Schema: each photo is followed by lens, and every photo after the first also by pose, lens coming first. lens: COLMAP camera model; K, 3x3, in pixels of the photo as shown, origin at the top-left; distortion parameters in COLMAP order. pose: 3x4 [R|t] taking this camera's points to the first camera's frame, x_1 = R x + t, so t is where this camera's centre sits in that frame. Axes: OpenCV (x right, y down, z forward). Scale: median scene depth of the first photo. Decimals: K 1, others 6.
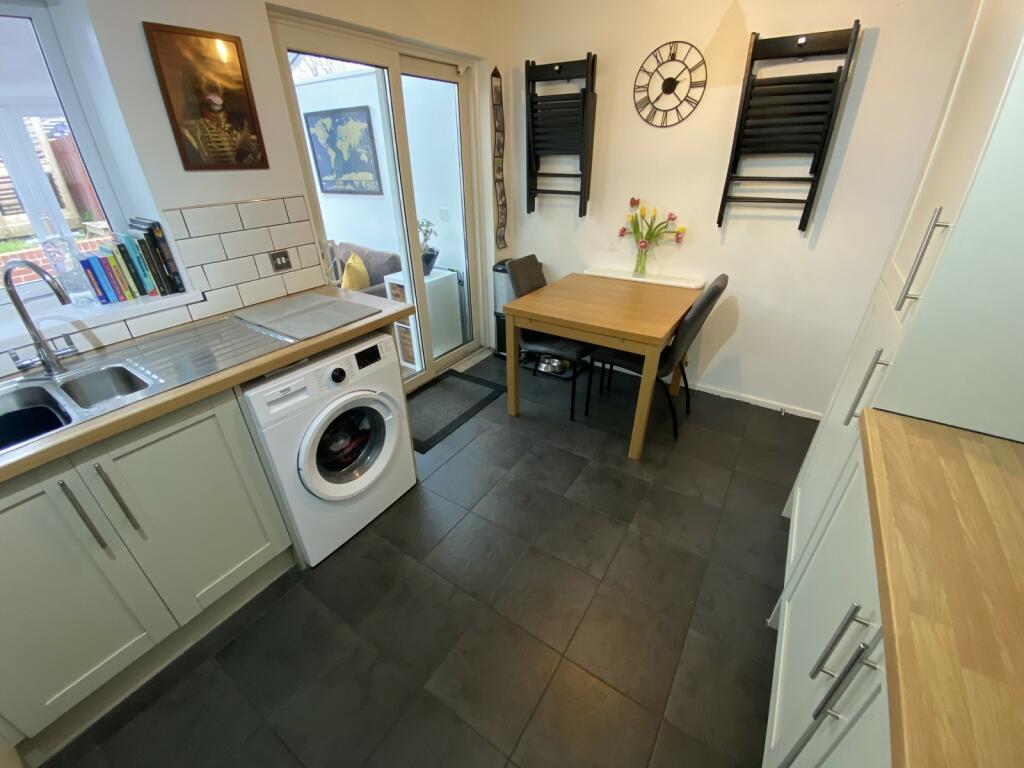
lens RADIAL K [[422.4, 0, 512.0], [0, 422.4, 384.0], [0, 0, 1]] dist [-0.018296, -0.007834]
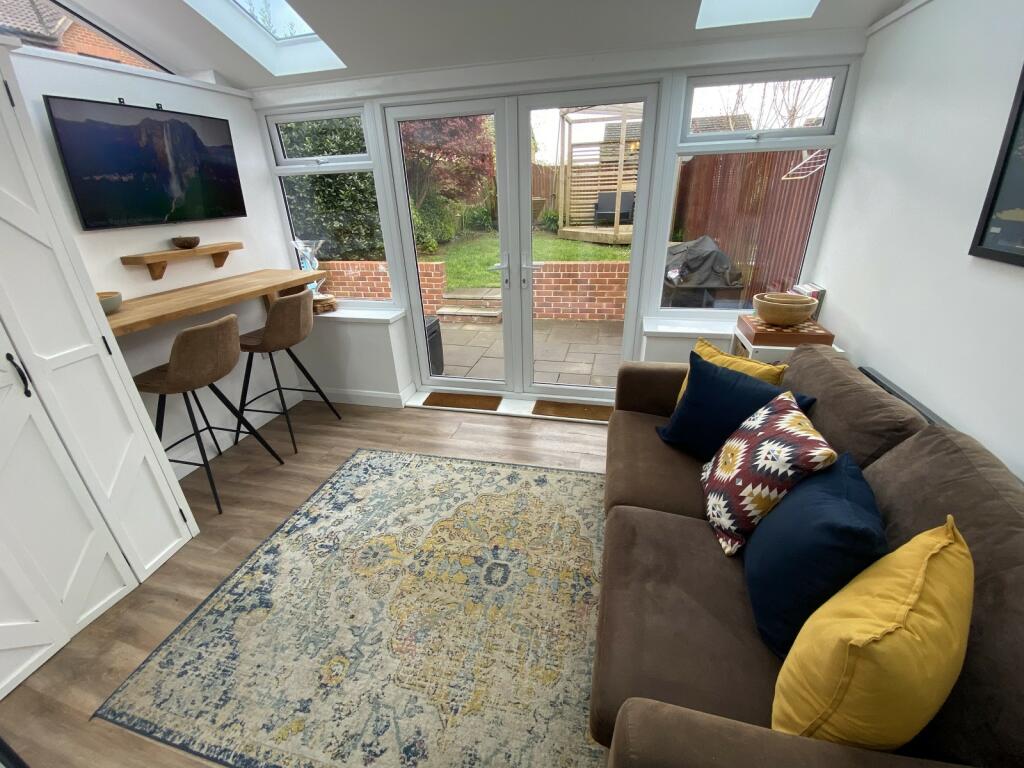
lens RADIAL K [[416.0, 0, 512.0], [0, 416.0, 384.0], [0, 0, 1]] dist [0.022167, -0.022262]
pose [[0.328268, 0.382155, -0.863827, -0.555164], [-0.422003, 0.877499, 0.227835, -0.638935], [0.845076, 0.289747, 0.449326, 1.275860]]
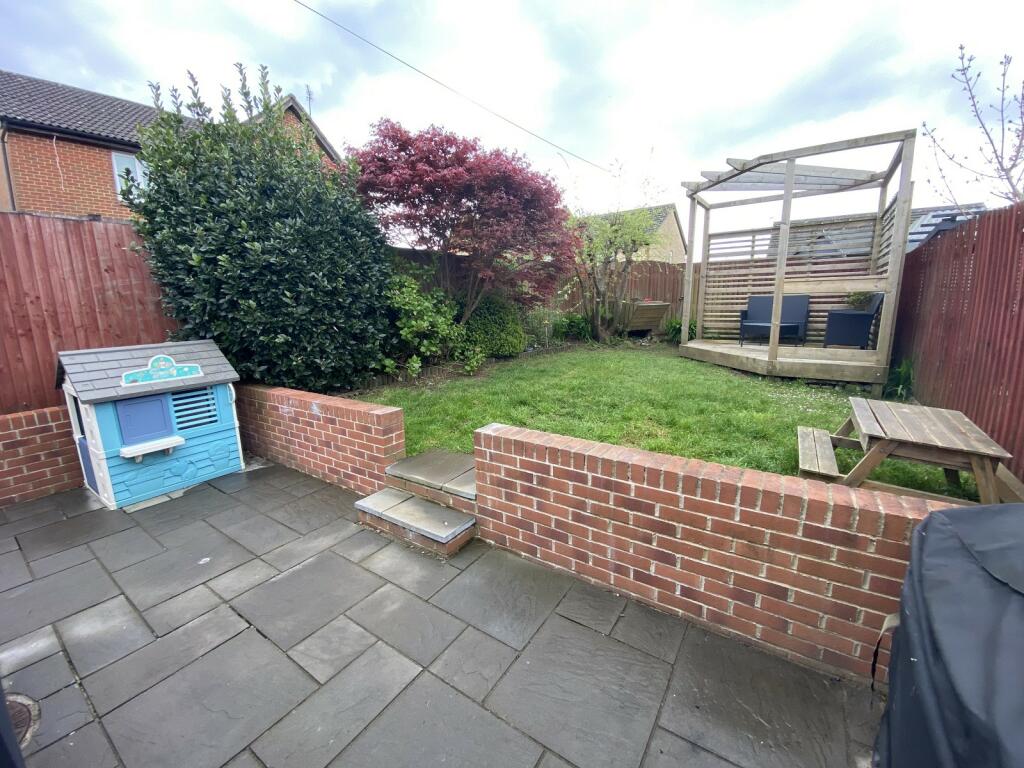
lens RADIAL K [[406.6, 0, 512.0], [0, 406.6, 384.0], [0, 0, 1]] dist [0.017374, -0.020431]
pose [[-0.030617, 0.196772, -0.979971, -2.228198], [-0.451810, 0.871826, 0.189173, -1.172681], [0.891589, 0.448553, 0.062211, 2.309033]]
